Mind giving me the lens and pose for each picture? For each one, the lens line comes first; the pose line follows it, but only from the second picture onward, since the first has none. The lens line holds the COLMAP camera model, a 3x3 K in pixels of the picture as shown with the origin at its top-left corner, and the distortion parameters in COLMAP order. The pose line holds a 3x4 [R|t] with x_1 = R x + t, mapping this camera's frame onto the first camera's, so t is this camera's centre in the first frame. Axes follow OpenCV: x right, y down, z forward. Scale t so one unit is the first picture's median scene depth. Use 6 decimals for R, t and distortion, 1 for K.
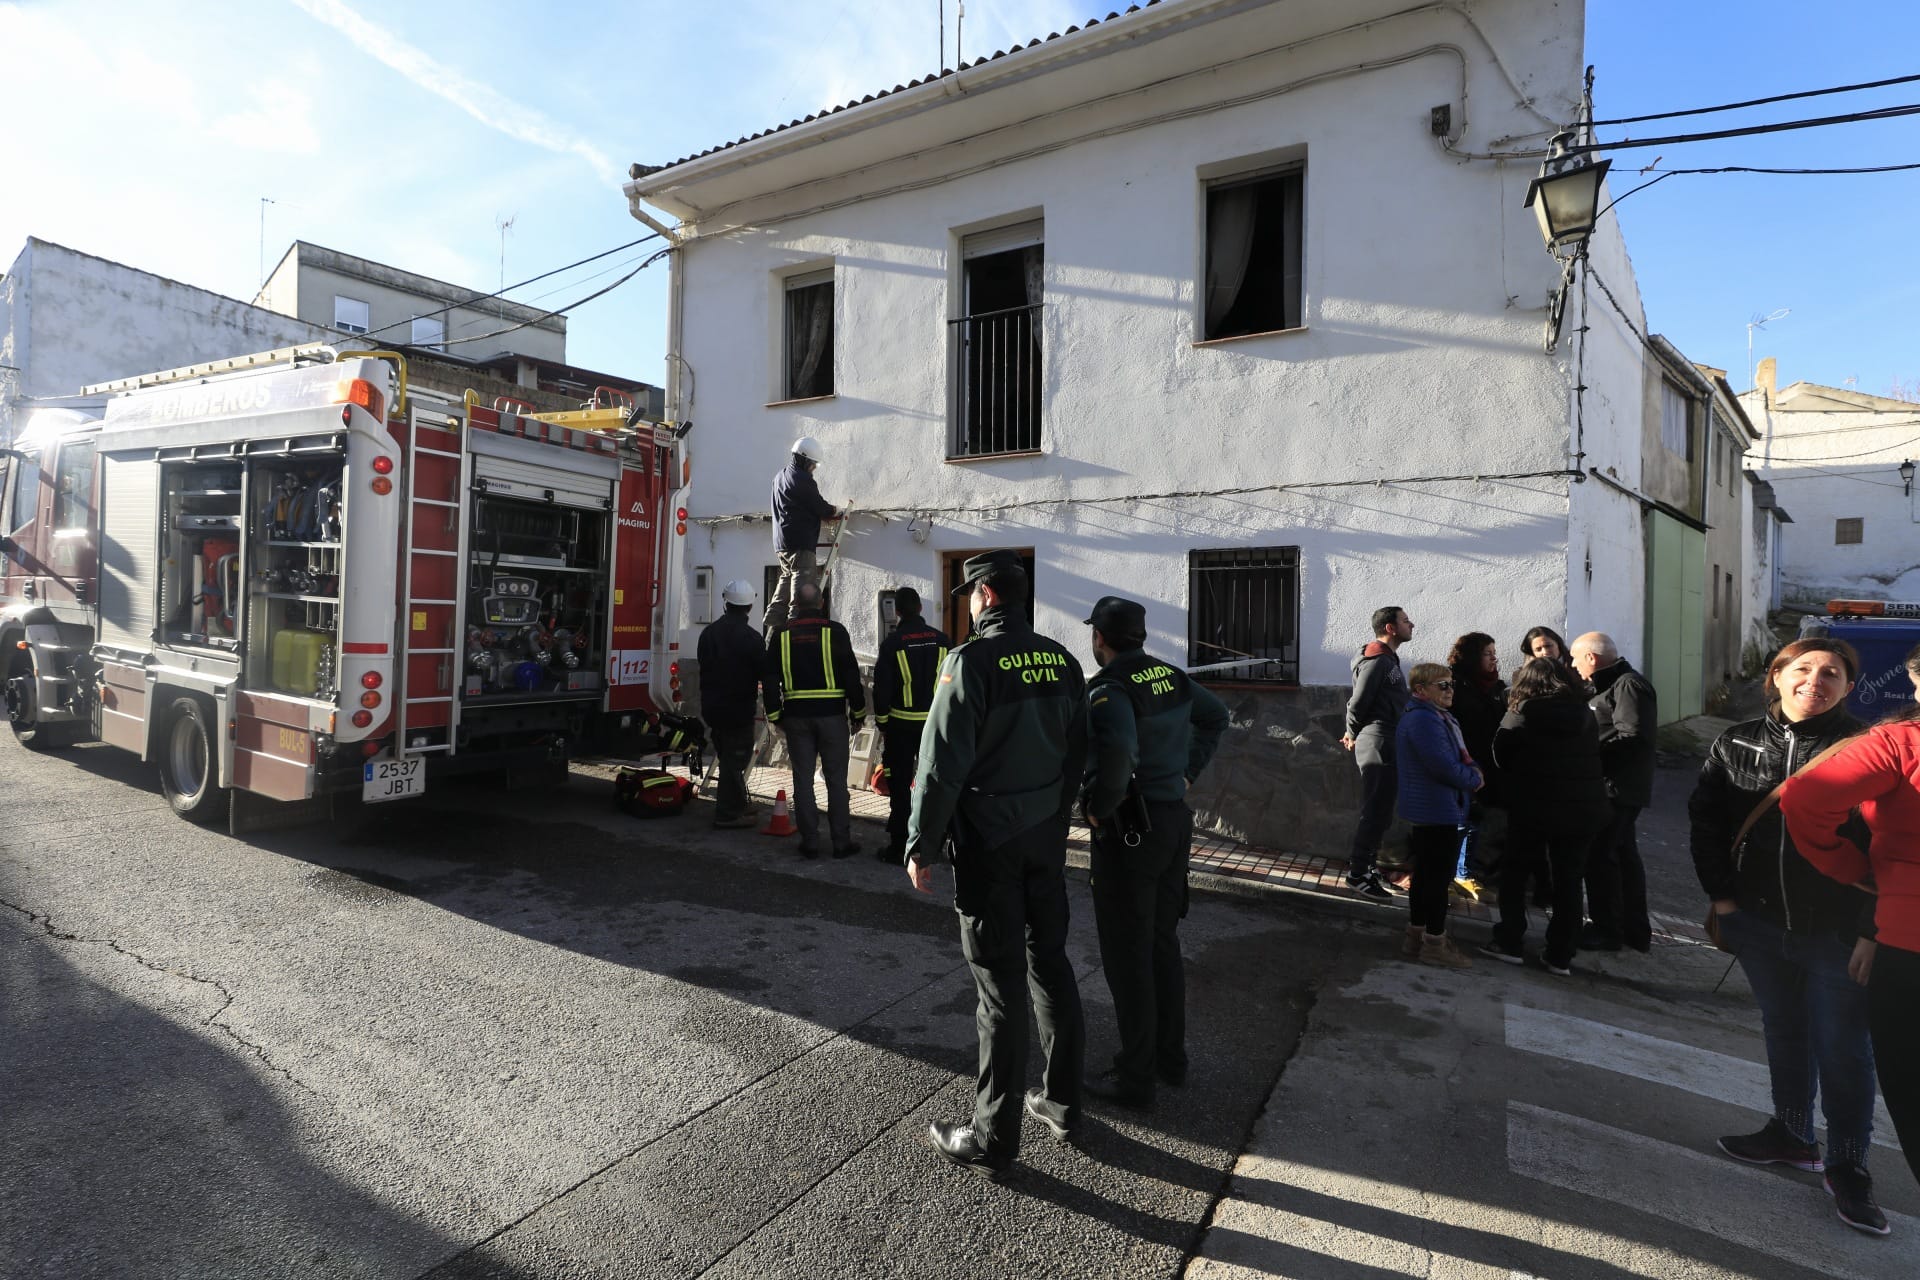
lens RADIAL K [[859.2, 0, 964.9], [0, 859.2, 642.3], [0, 0, 1]] dist [-0.002731, 0.003033]
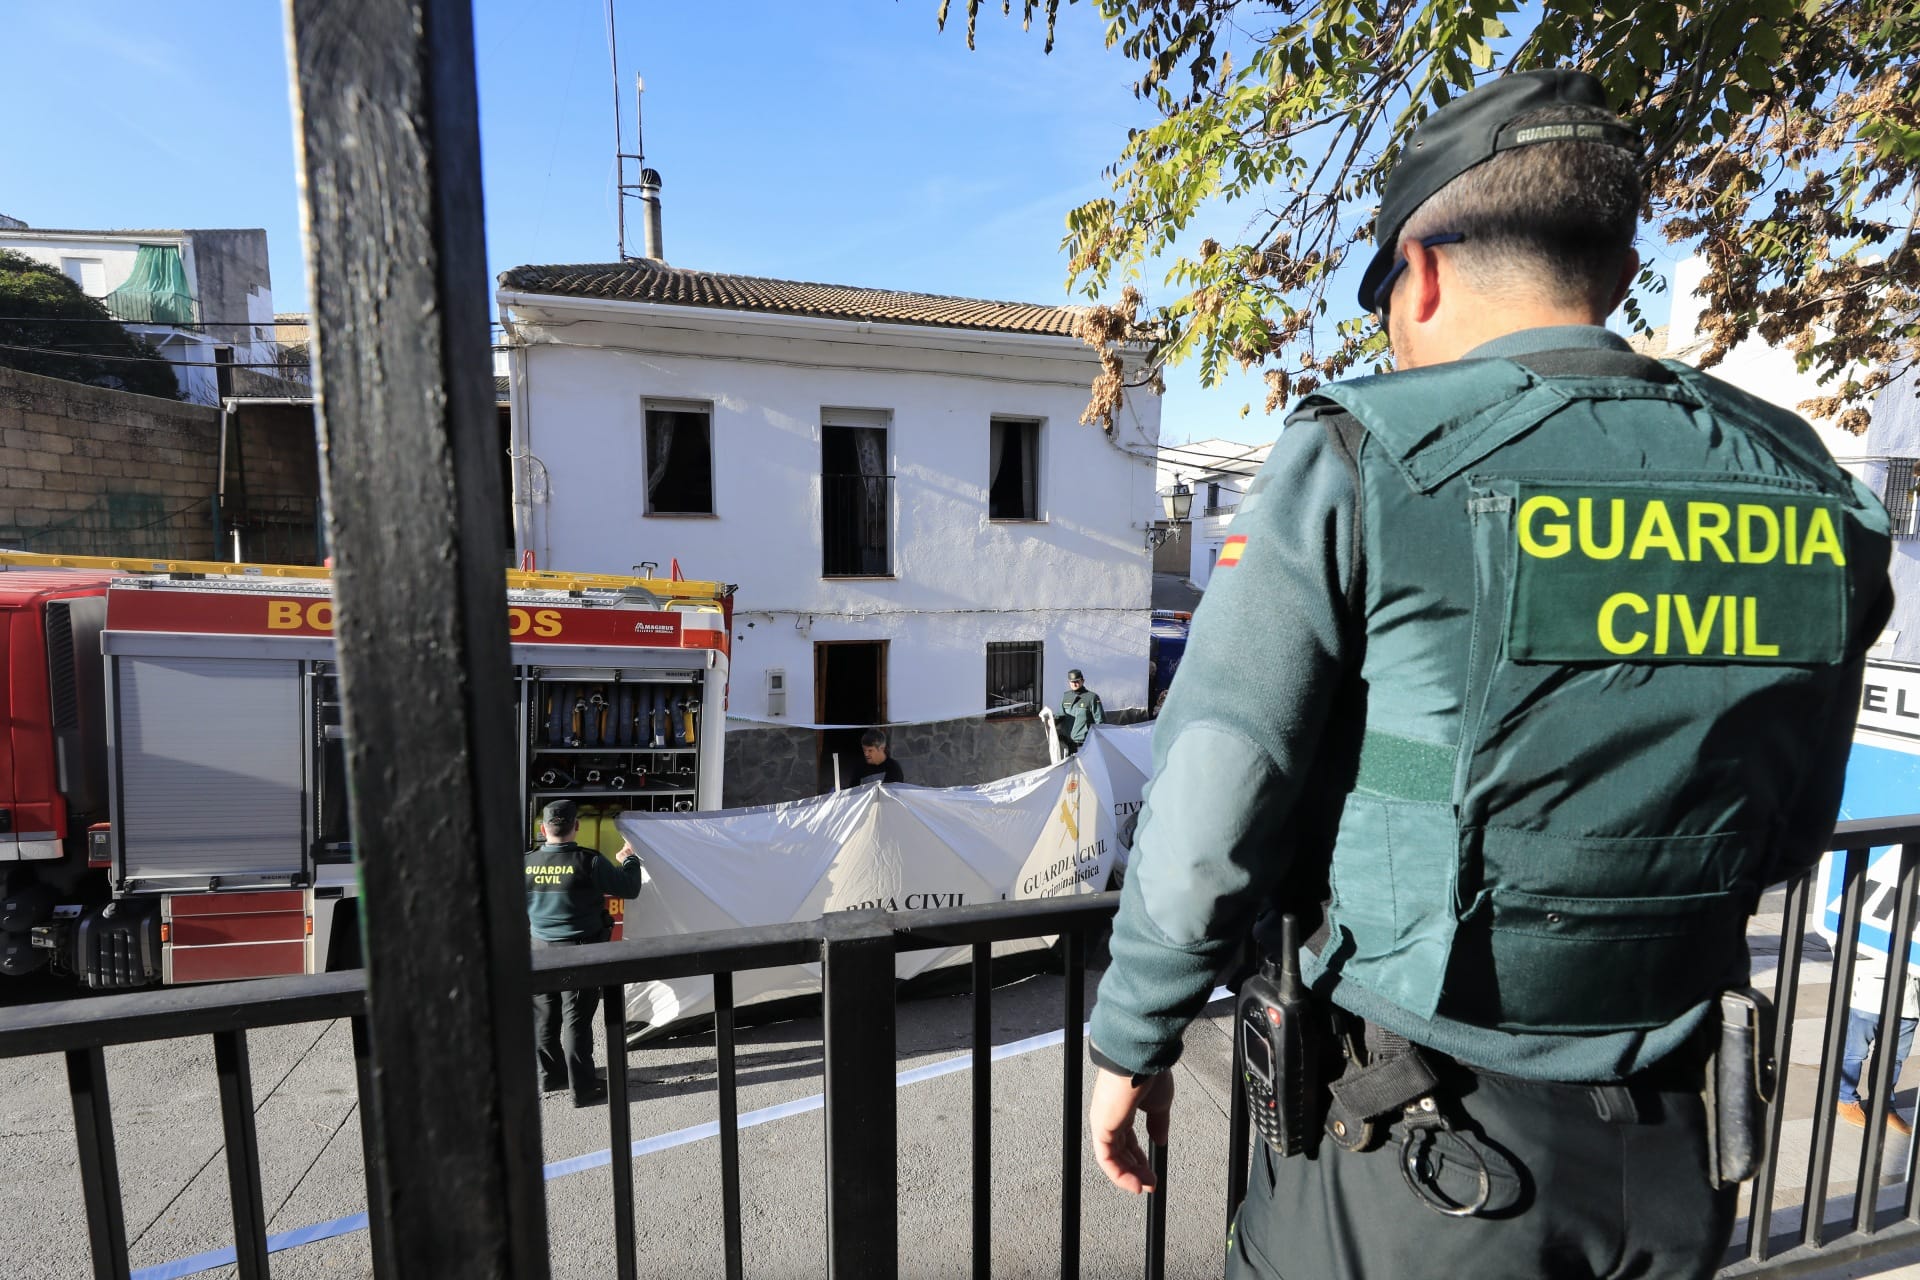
lens RADIAL K [[859.2, 0, 964.3], [0, 859.2, 638.7], [0, 0, 1]] dist [-0.002731, 0.003033]
pose [[0.702858, -0.087225, 0.705962, -1.032480], [0.006309, 0.993179, 0.116430, -0.334432], [-0.711302, -0.077380, 0.698614, -0.160453]]
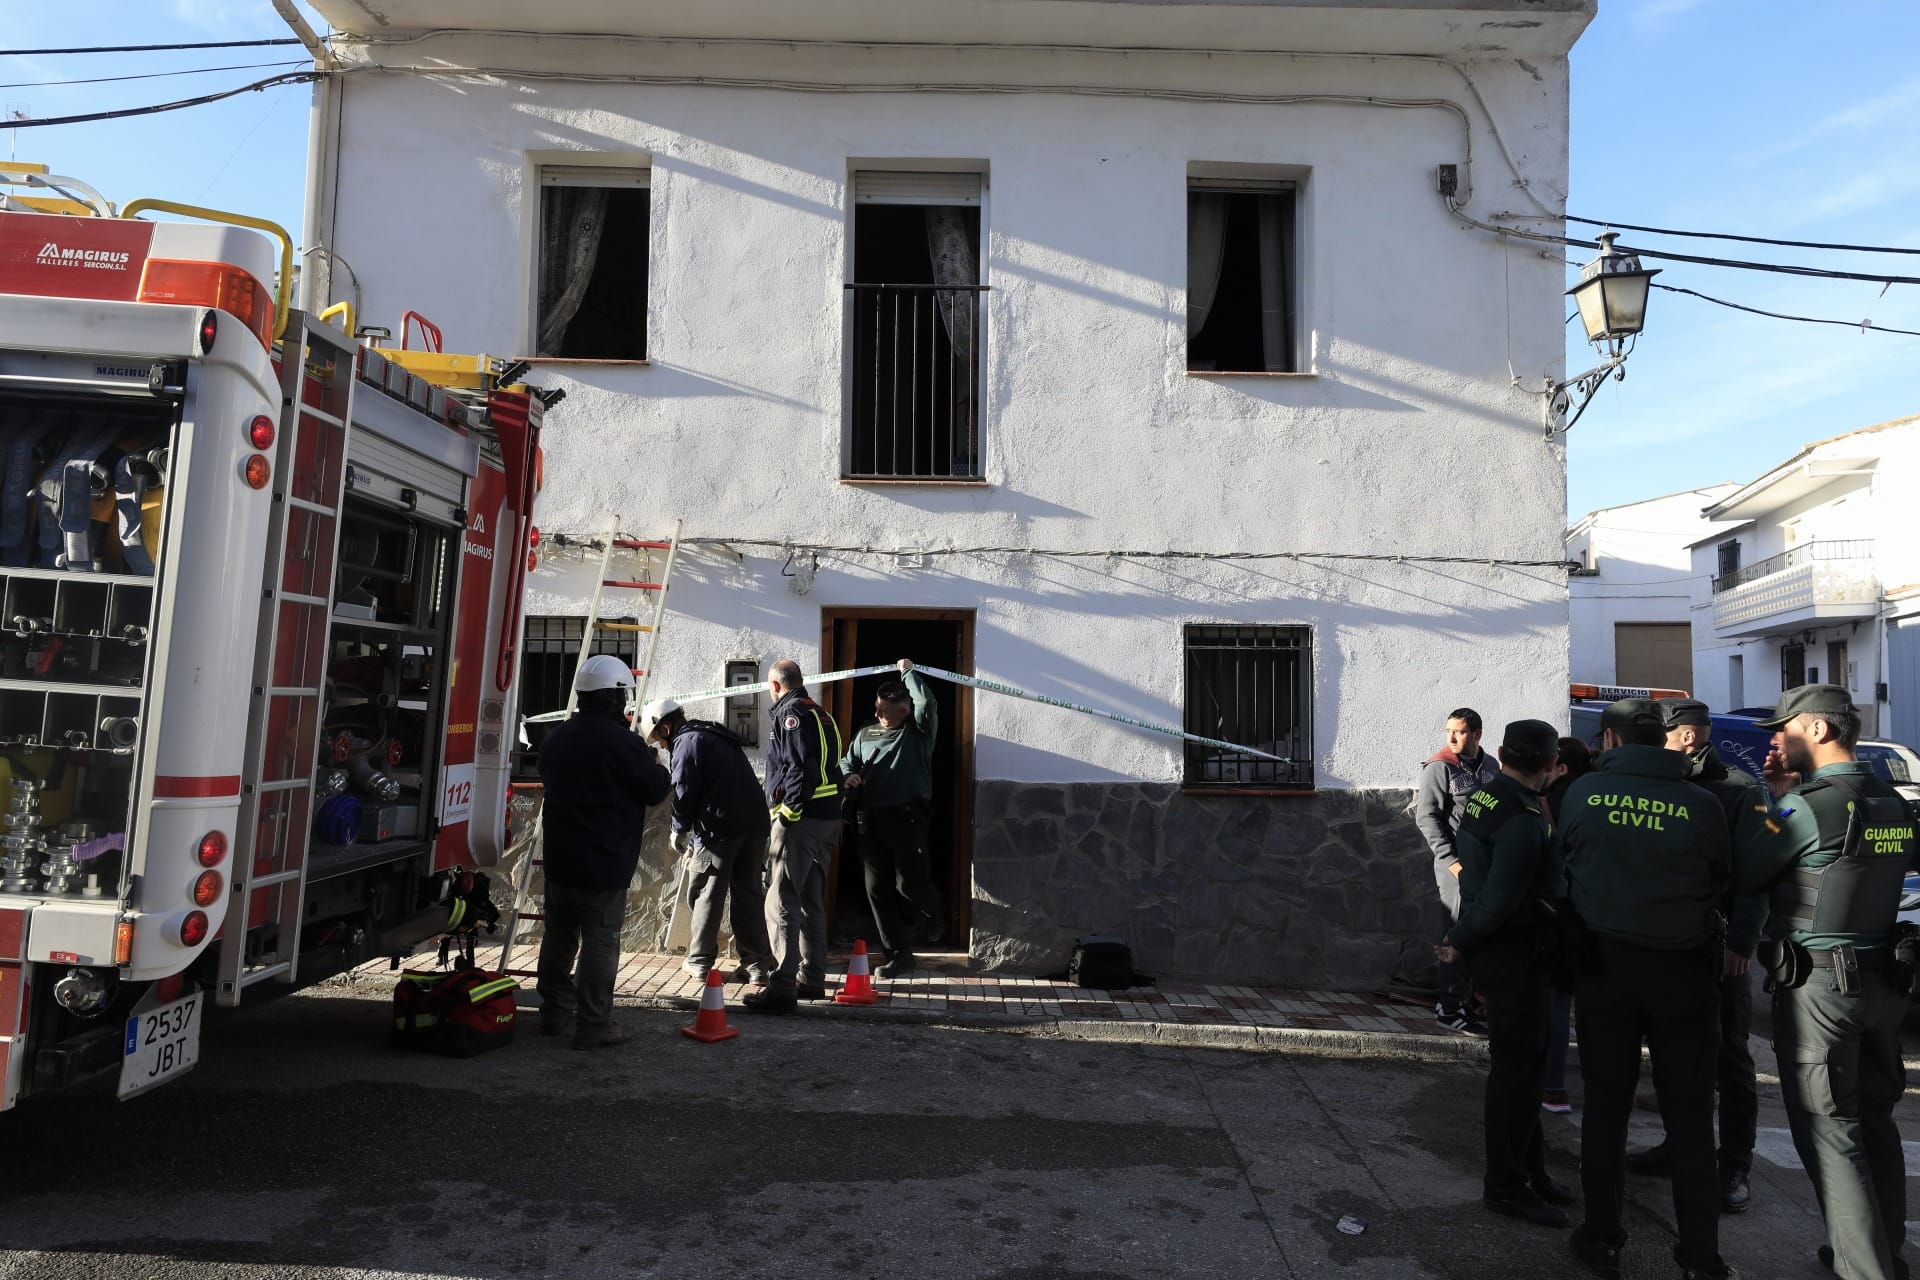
lens RADIAL K [[1209.3, 0, 961.5], [0, 1209.3, 632.6], [0, 0, 1]] dist [0.005115, -0.004421]
pose [[0.877002, 0.029843, 0.479559, -0.495376], [0.001023, 0.997951, -0.063974, -0.028450], [-0.480485, 0.056597, 0.875175, 0.118653]]
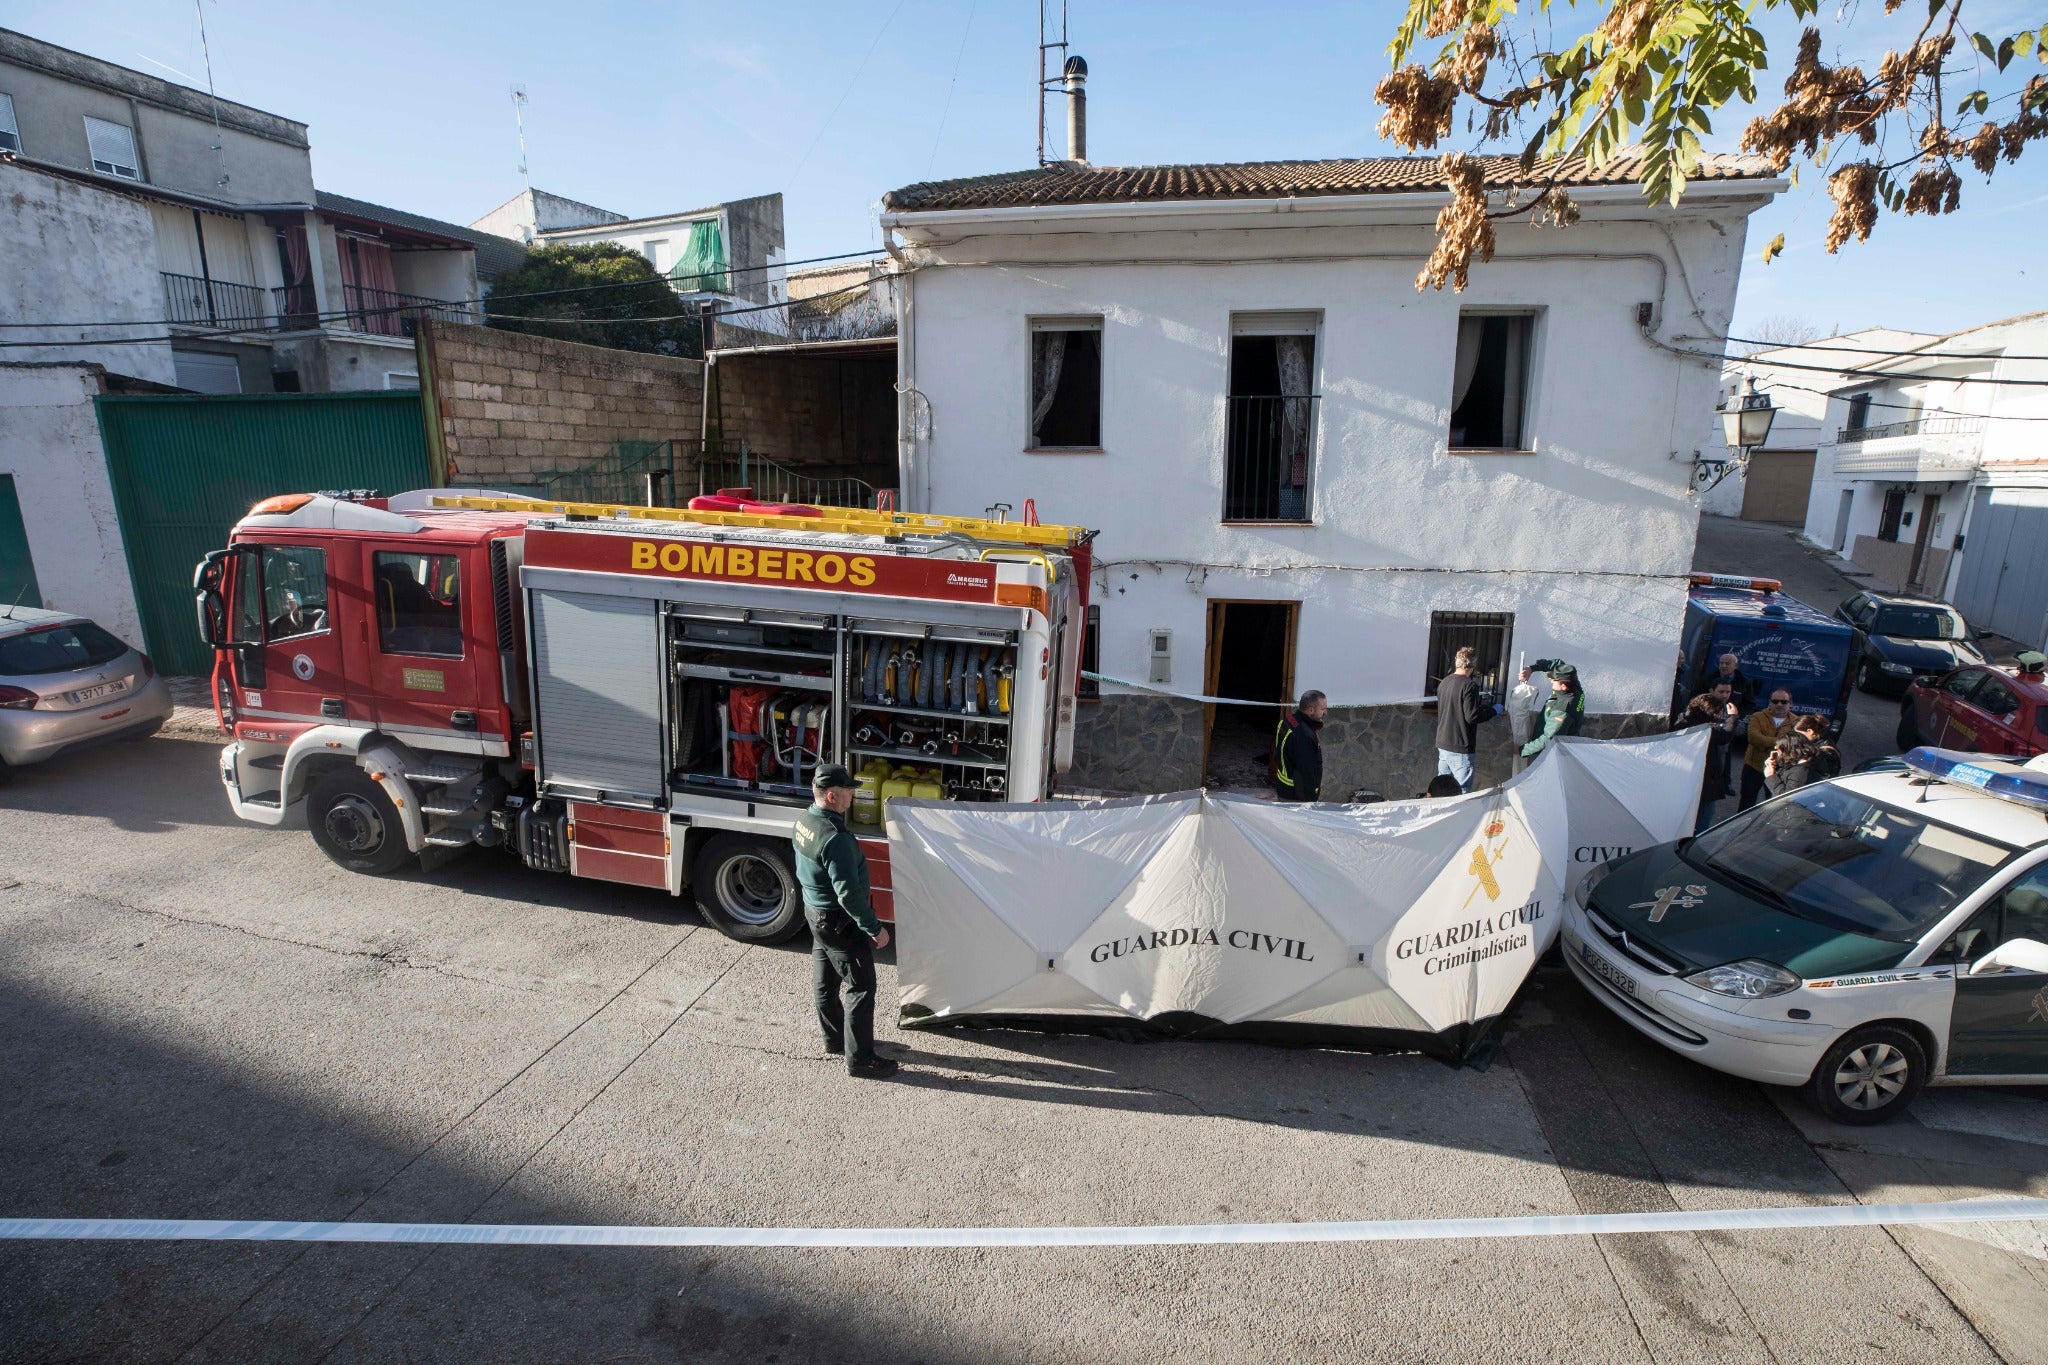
lens RADIAL K [[935.7, 0, 1025.0], [0, 935.7, 679.3], [0, 0, 1]] dist [-0.039901, 0.009340]
pose [[0.943724, -0.082861, 0.320187, -0.842246], [0.014310, 0.977430, 0.210773, -0.335024], [-0.330425, -0.194330, 0.923610, -0.131171]]
